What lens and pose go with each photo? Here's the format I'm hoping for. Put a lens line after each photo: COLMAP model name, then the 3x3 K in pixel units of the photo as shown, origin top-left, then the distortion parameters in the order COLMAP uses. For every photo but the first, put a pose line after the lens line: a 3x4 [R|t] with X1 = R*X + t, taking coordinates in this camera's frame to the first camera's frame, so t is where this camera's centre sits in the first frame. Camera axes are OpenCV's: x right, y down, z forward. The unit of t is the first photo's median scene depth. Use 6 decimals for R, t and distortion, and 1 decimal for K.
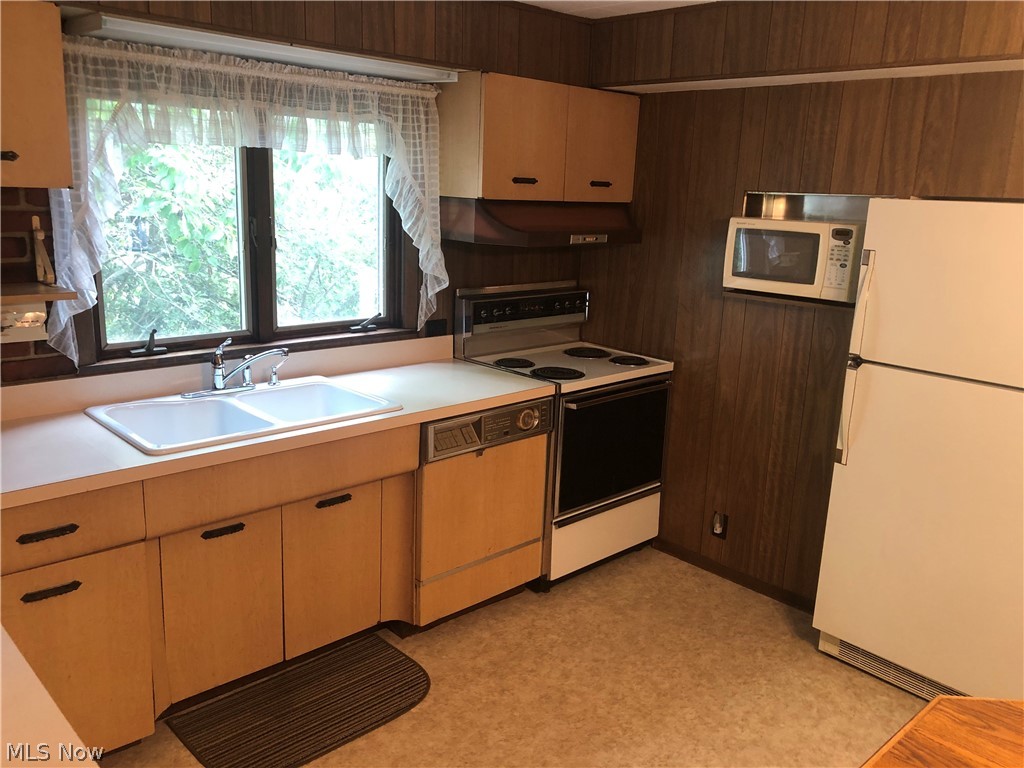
lens RADIAL K [[852.5, 0, 521.6], [0, 852.5, 384.9], [0, 0, 1]] dist [0.019806, 0.004087]
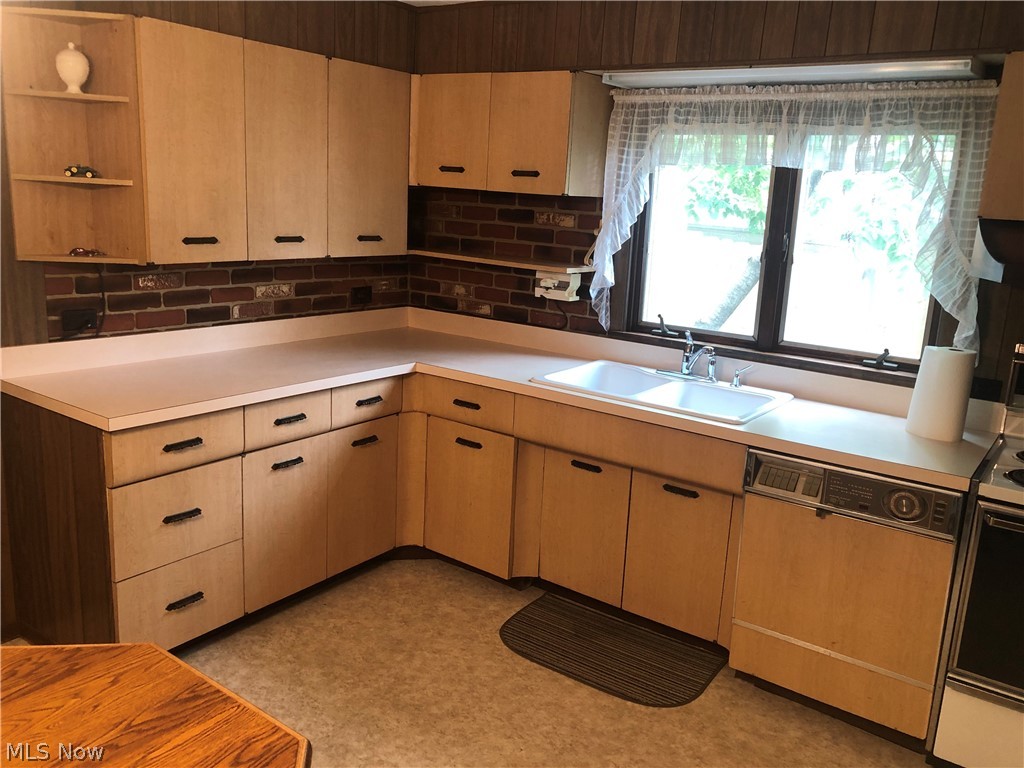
lens RADIAL K [[852.5, 0, 522.2], [0, 852.5, 382.7], [0, 0, 1]] dist [0.019806, 0.004087]
pose [[0.180645, 0.187373, -0.965535, 0.744331], [-0.278434, 0.951270, 0.132512, -0.077602], [0.943314, 0.244901, 0.224014, 0.552219]]
